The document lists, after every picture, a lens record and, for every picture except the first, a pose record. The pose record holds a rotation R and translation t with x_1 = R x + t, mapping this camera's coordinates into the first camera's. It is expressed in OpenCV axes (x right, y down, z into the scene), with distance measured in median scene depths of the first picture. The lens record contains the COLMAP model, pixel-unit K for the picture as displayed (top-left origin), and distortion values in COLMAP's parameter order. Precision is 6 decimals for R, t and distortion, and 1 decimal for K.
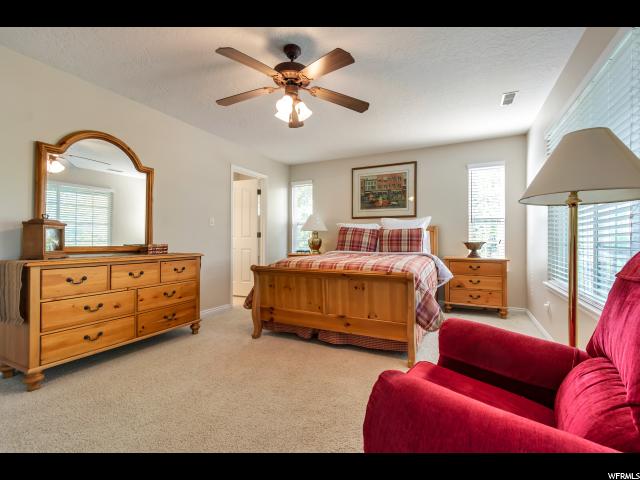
lens RADIAL K [[298.7, 0, 324.1], [0, 298.7, 235.9], [0, 0, 1]] dist [0.007421, -0.000010]
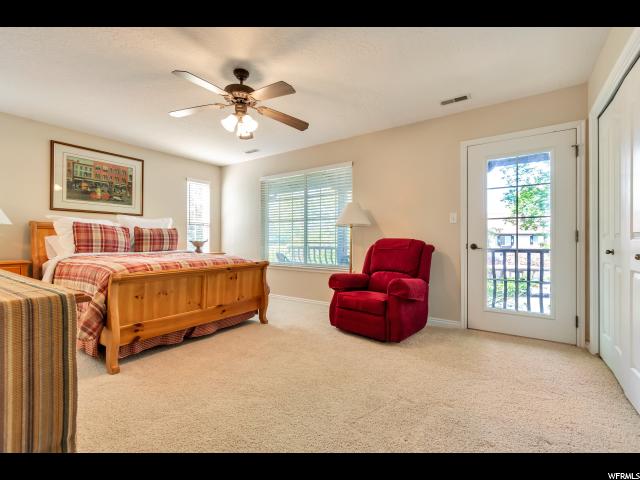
lens RADIAL K [[298.7, 0, 326.3], [0, 298.7, 241.1], [0, 0, 1]] dist [0.007421, -0.000010]
pose [[0.104706, -0.005121, 0.994490, -0.666530], [-0.014813, 0.999868, 0.006708, 0.004554], [-0.994393, -0.015434, 0.104617, 0.305484]]
